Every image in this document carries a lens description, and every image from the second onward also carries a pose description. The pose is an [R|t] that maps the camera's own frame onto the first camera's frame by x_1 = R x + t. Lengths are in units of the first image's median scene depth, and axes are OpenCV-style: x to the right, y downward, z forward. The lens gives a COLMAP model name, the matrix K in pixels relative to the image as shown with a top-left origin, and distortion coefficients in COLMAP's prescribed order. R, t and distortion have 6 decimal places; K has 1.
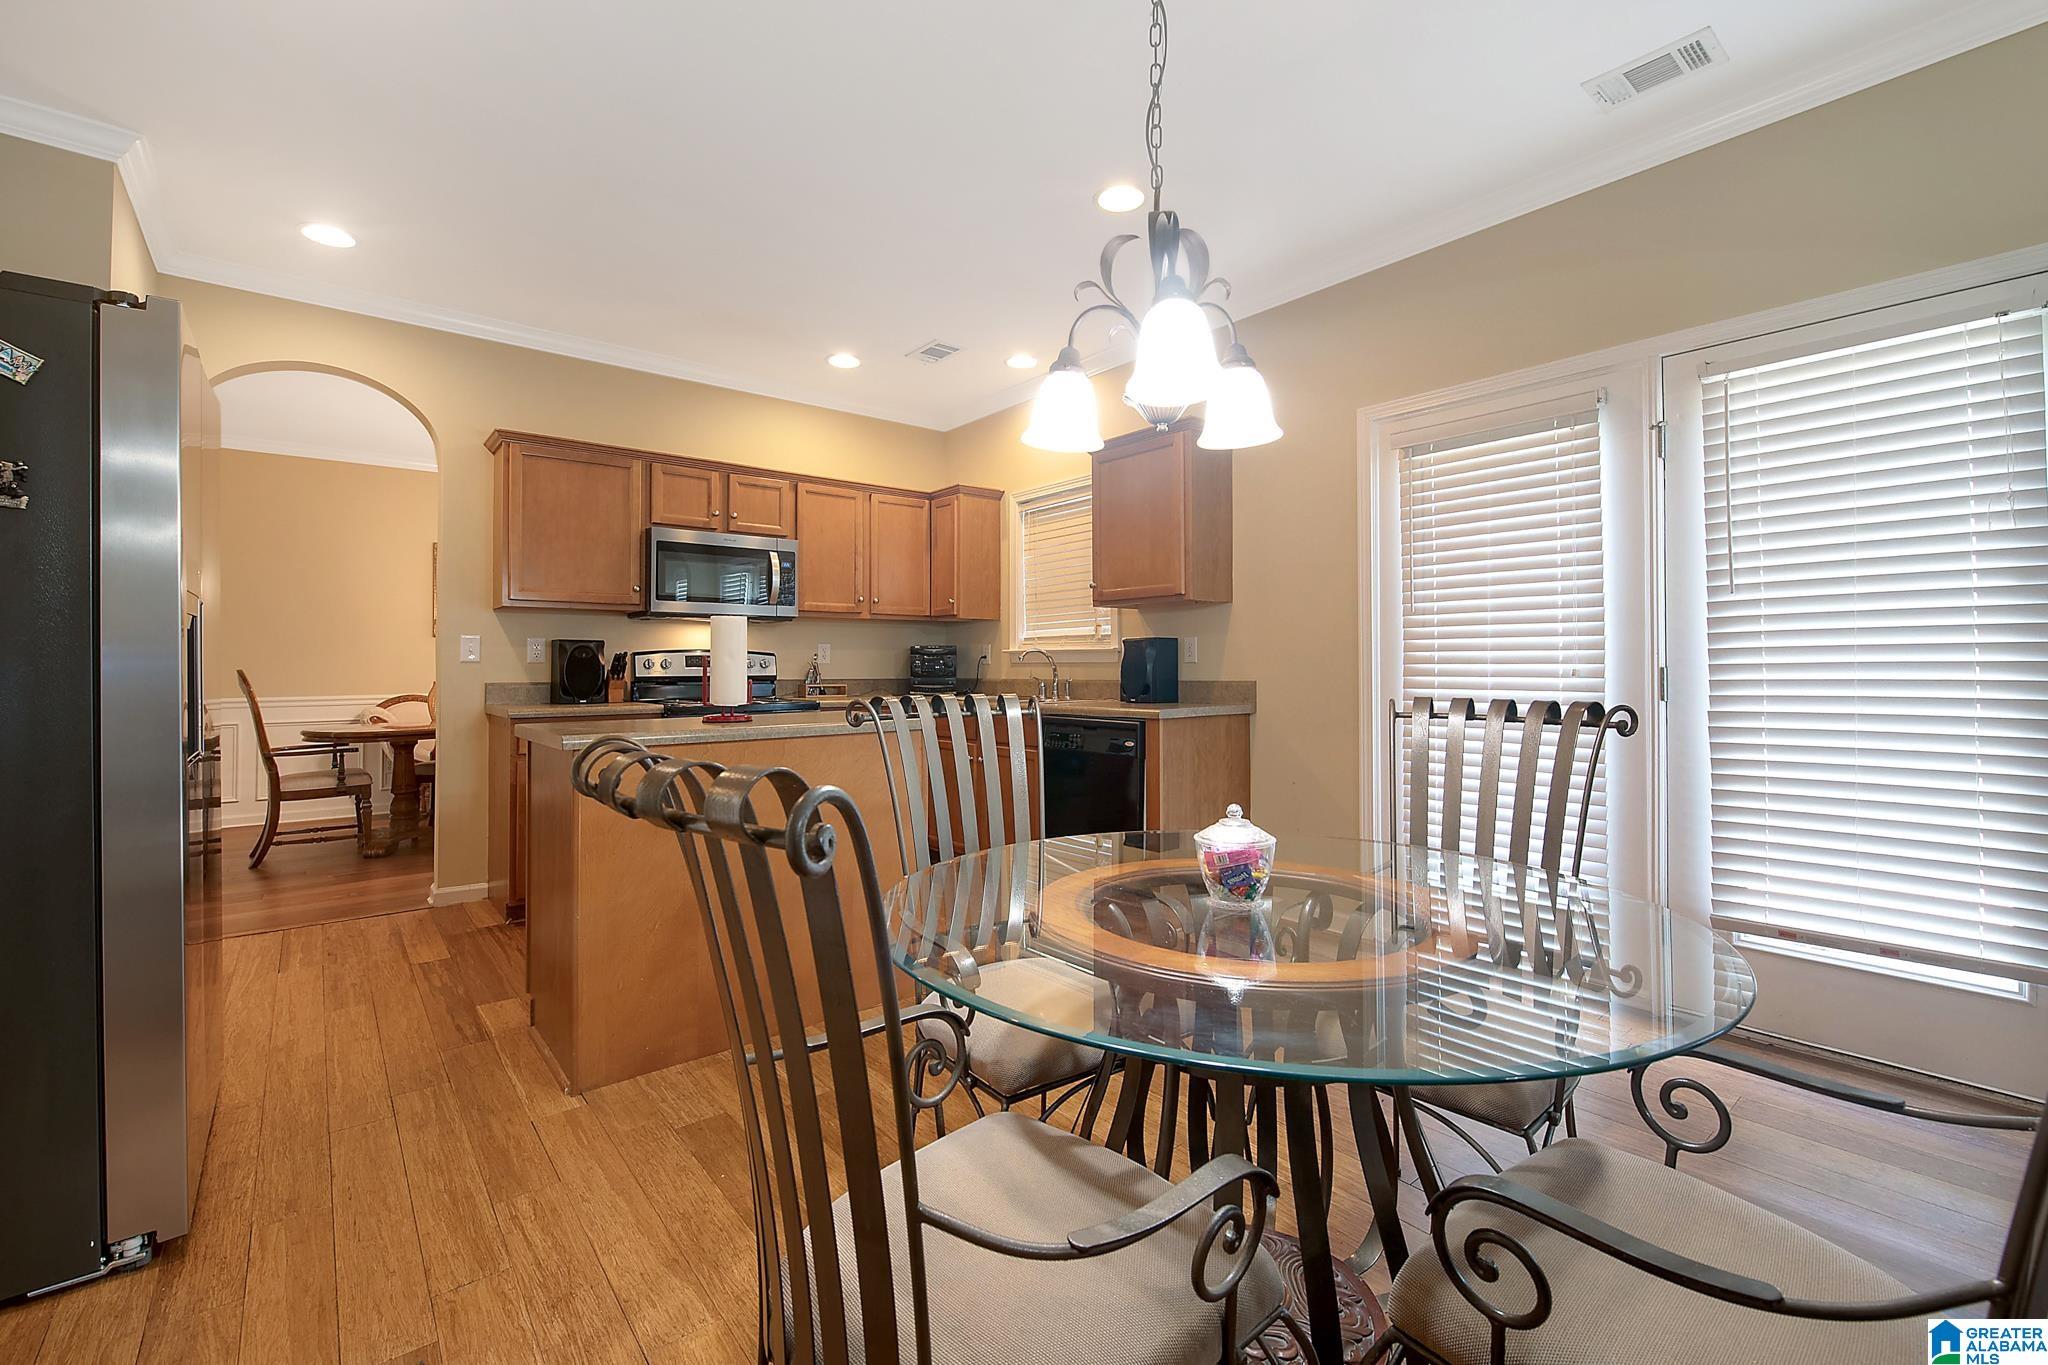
lens RADIAL K [[906.9, 0, 1015.3], [0, 906.9, 673.4], [0, 0, 1]] dist [-0.008192, -0.001518]
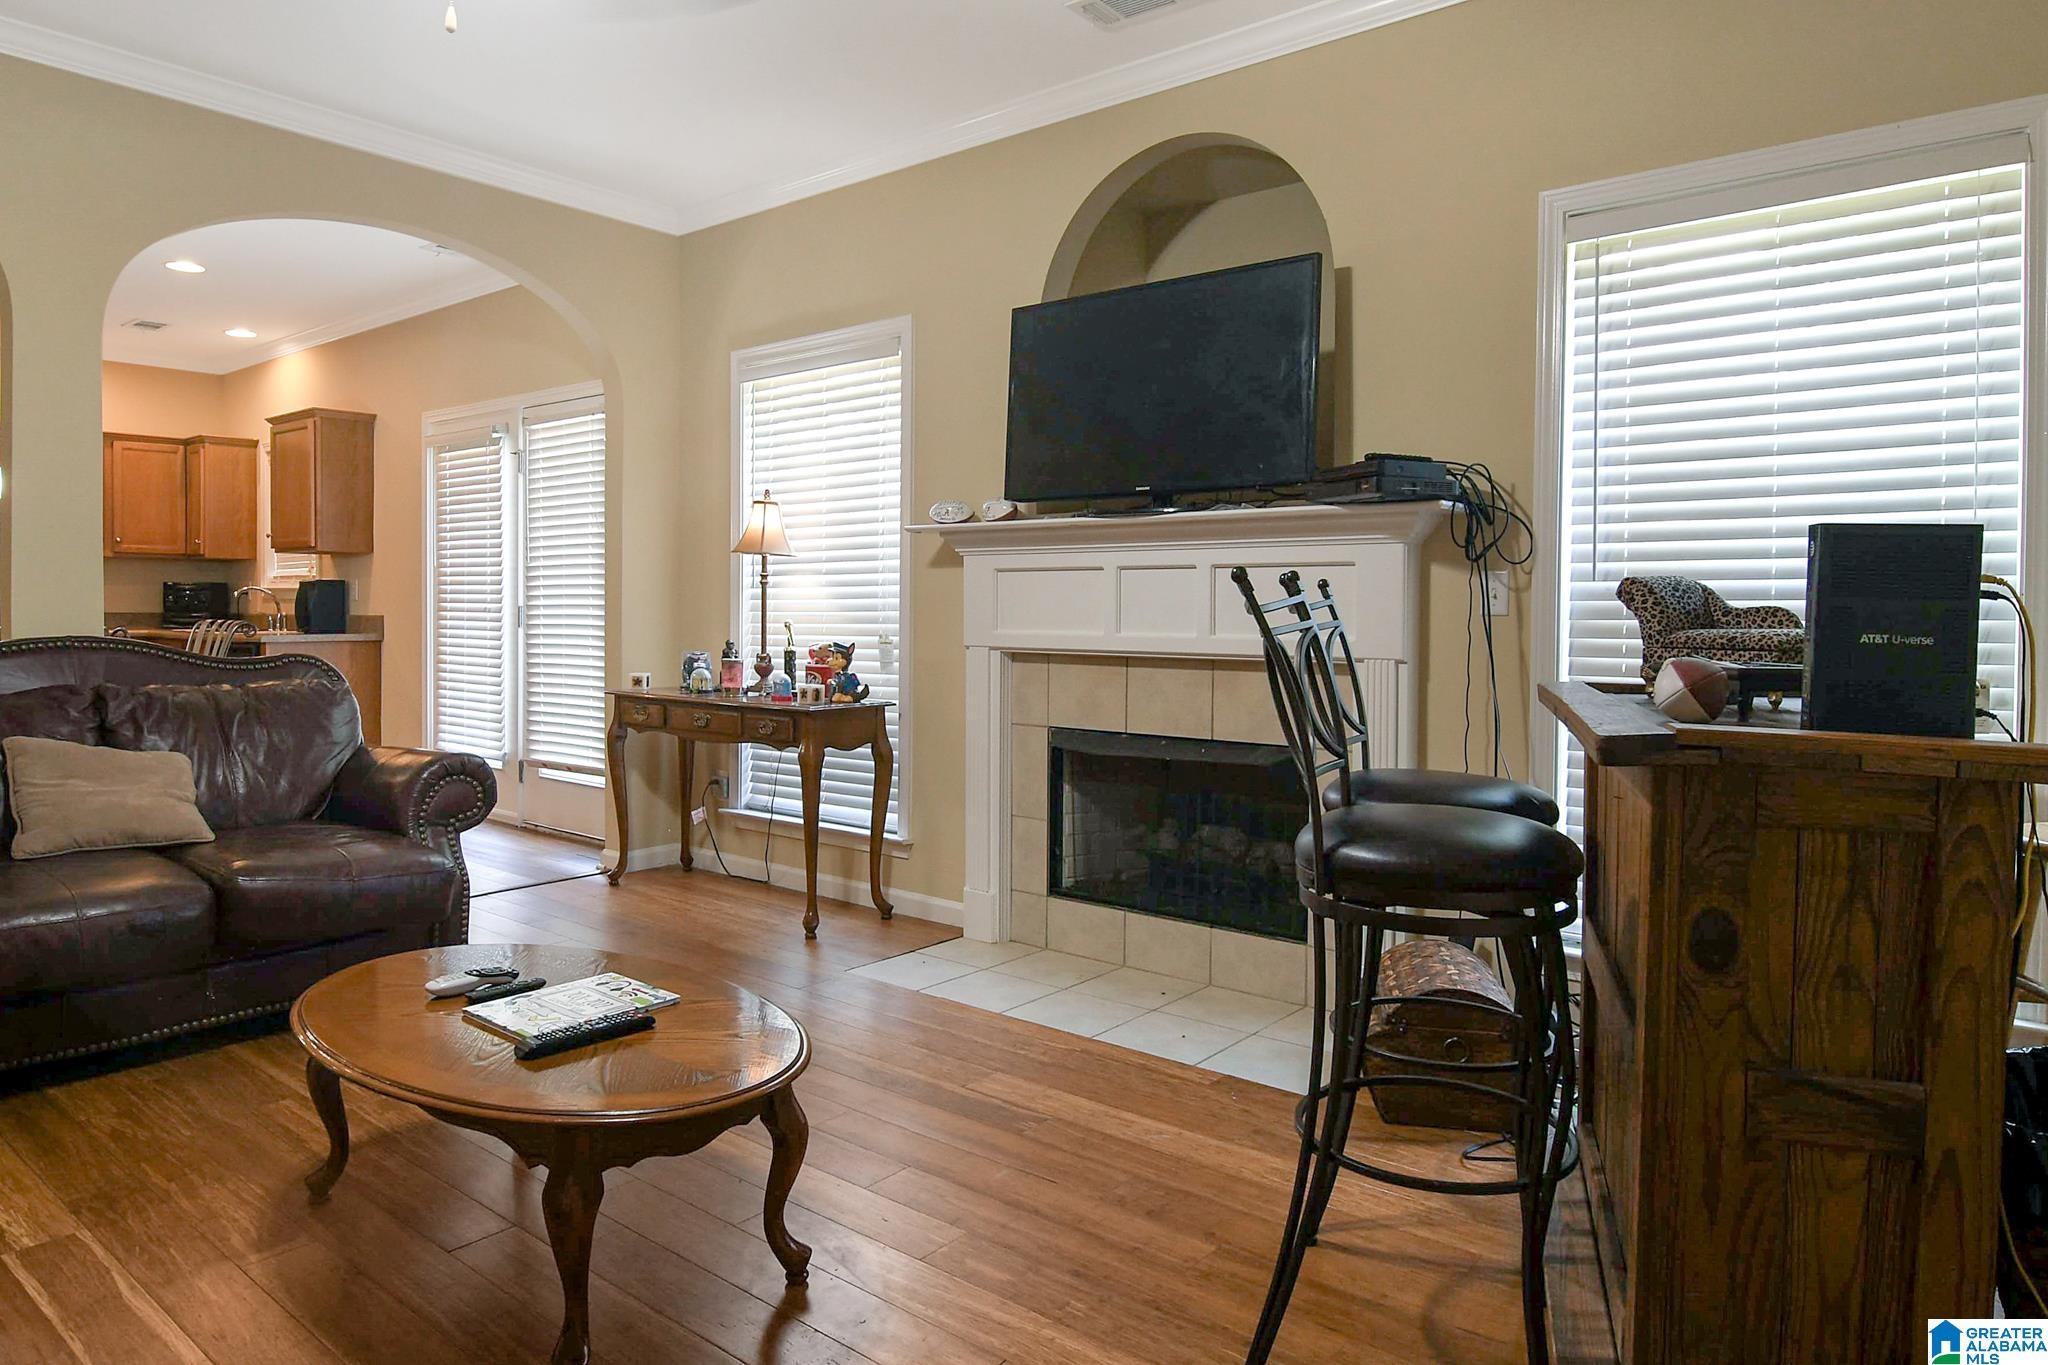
lens RADIAL K [[1301.4, 0, 941.8], [0, 1301.4, 668.4], [0, 0, 1]] dist [-0.010560, 0.004469]
pose [[0.983721, 0.005581, 0.179617, 0.657600], [-0.012337, 0.999257, 0.036520, 0.006034], [-0.179280, -0.038142, 0.983059, -0.870920]]
